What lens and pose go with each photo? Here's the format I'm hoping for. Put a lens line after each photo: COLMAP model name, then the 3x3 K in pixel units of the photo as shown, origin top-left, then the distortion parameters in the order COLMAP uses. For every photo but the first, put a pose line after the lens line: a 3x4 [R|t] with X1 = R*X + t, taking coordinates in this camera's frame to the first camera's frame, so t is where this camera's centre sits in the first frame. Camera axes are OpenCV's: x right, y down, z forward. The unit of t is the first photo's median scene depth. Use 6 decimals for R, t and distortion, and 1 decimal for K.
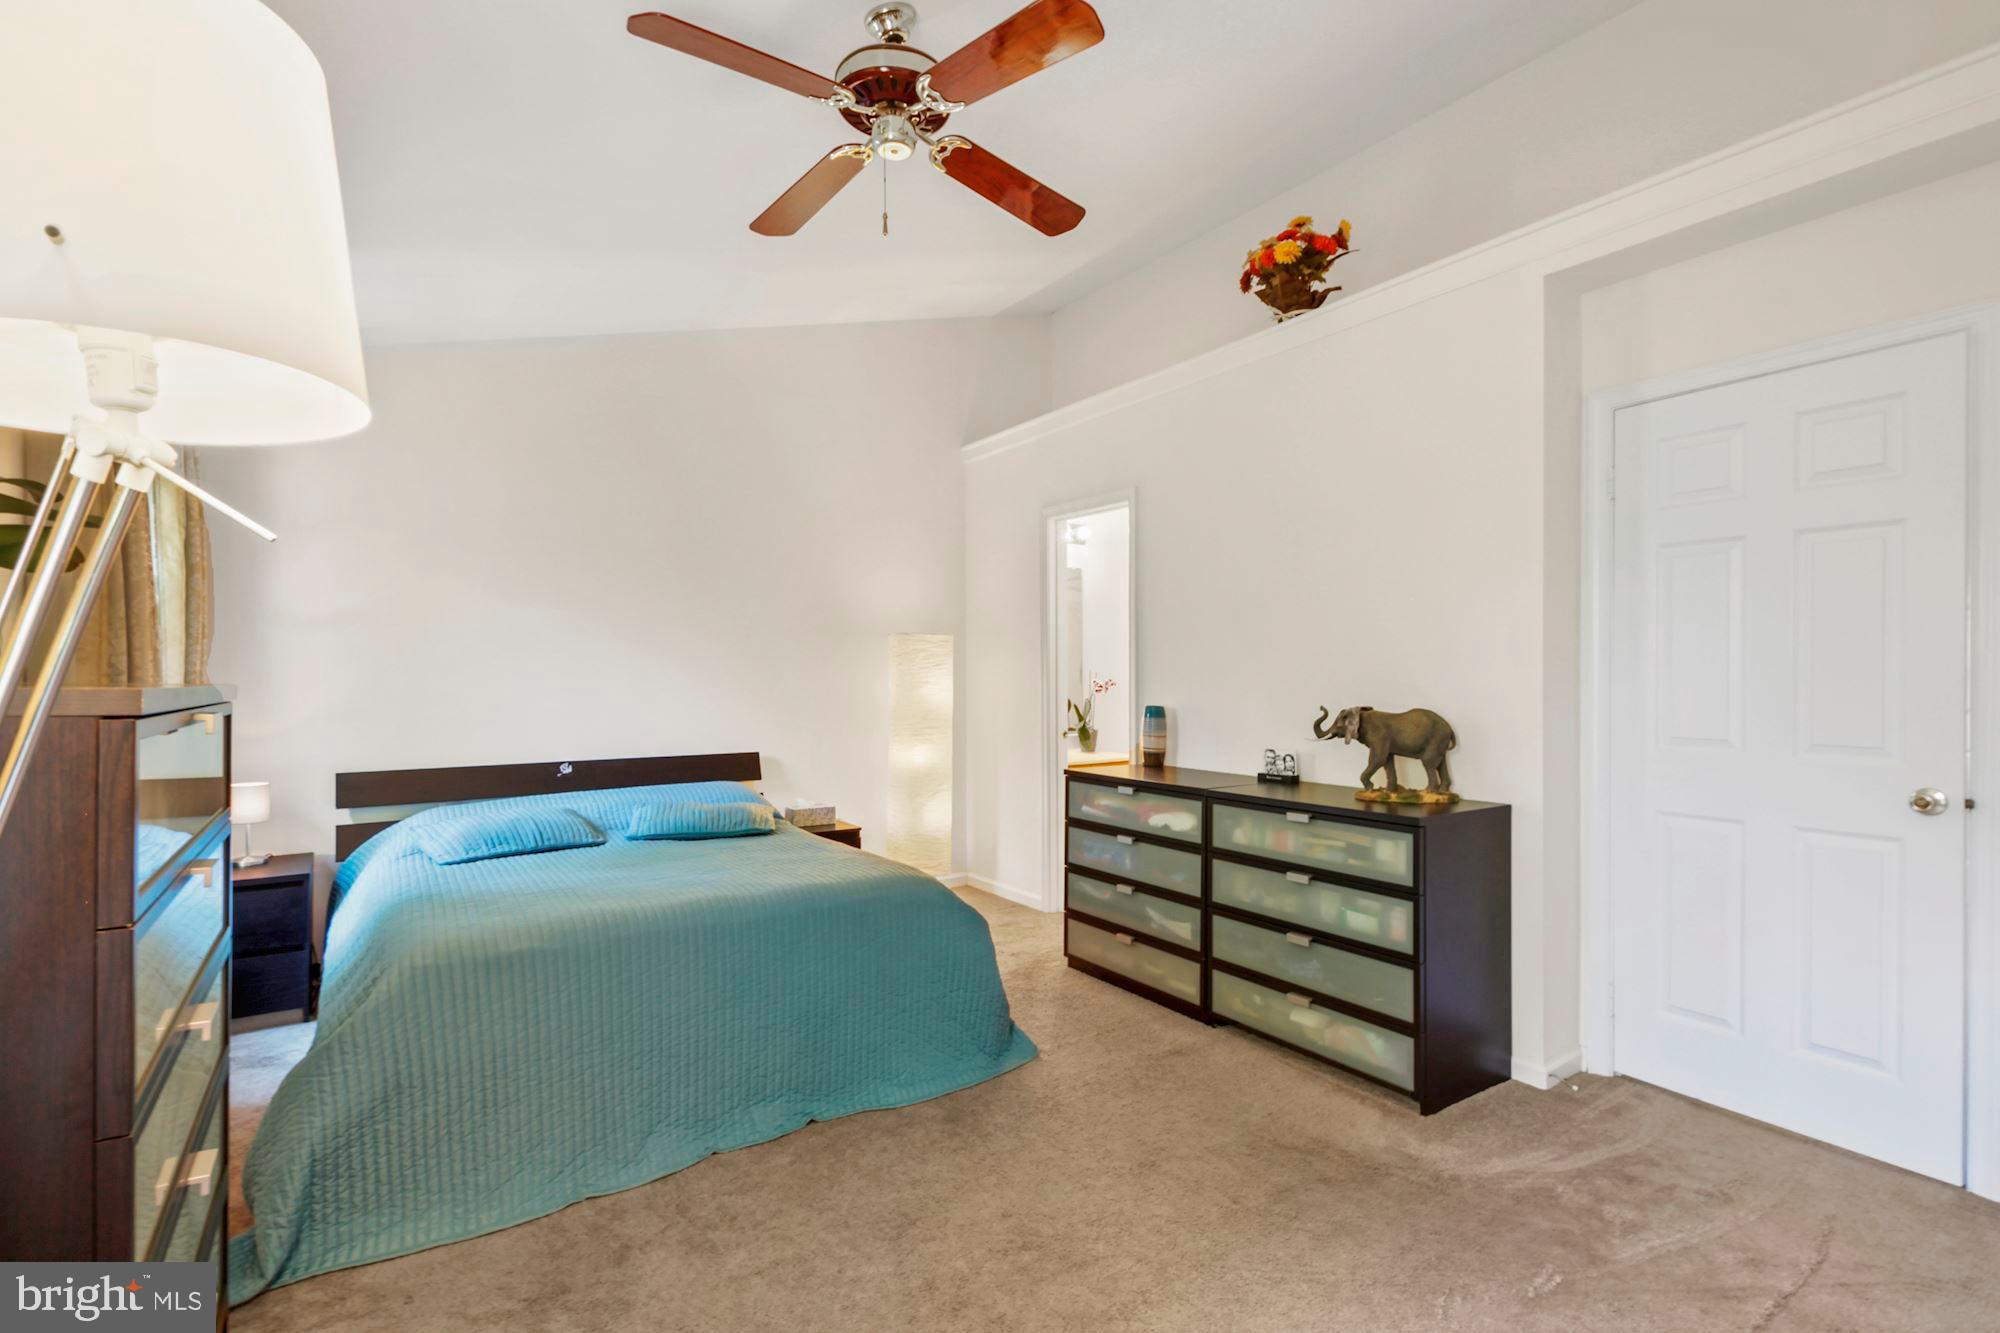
lens RADIAL K [[927.0, 0, 992.4], [0, 927.0, 677.8], [0, 0, 1]] dist [-0.000075, -0.000585]
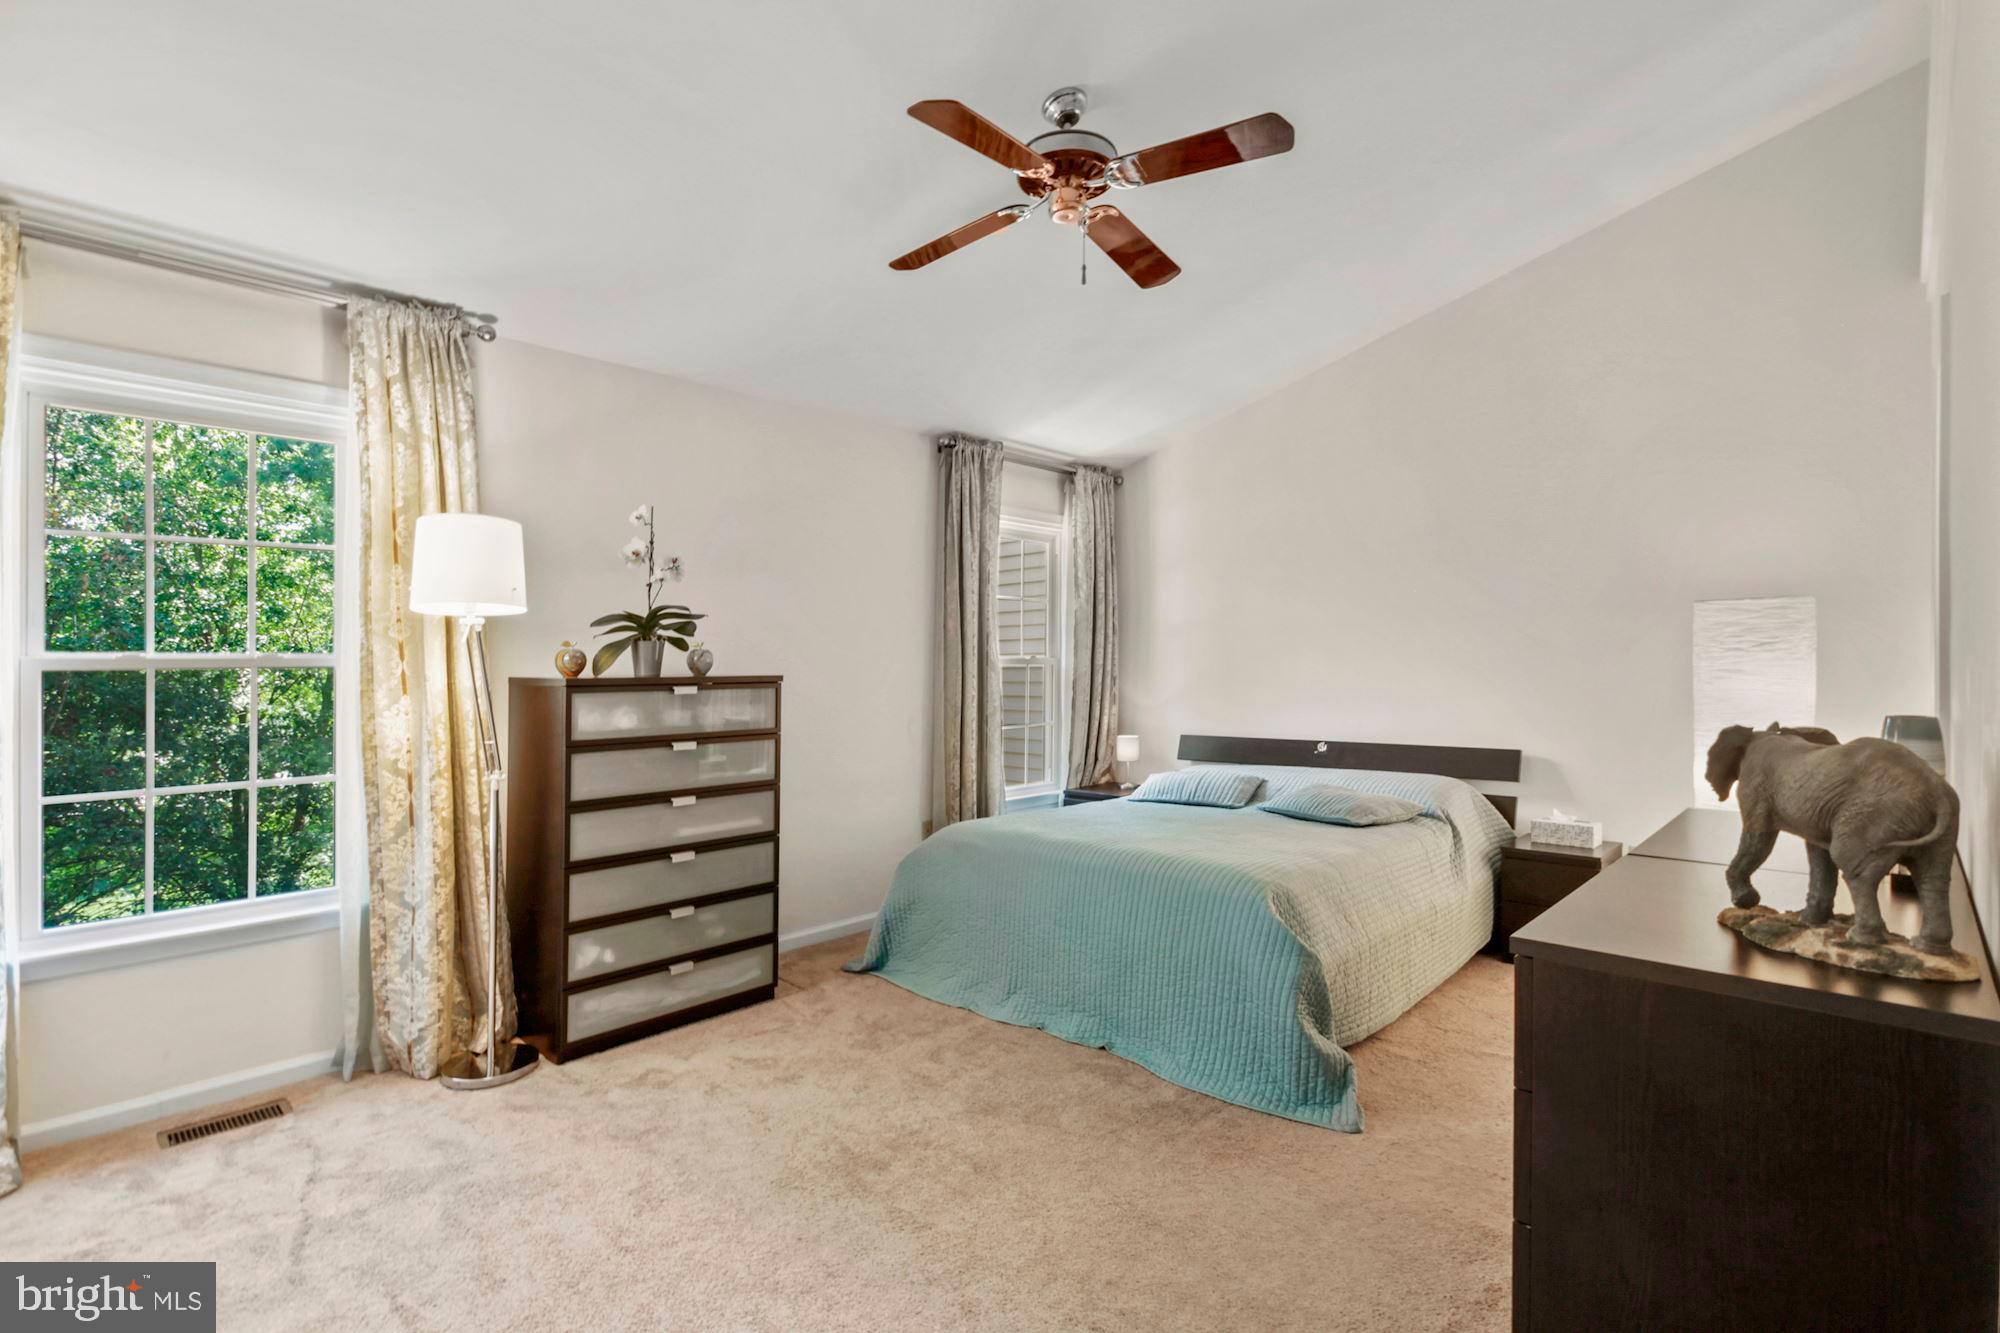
lens RADIAL K [[927.0, 0, 990.5], [0, 927.0, 671.5], [0, 0, 1]] dist [-0.000075, -0.000585]
pose [[0.198669, 0.001950, -0.980065, 0.823269], [0.011183, 0.999928, 0.004256, -0.004635], [0.980003, -0.011805, 0.198633, 0.559925]]
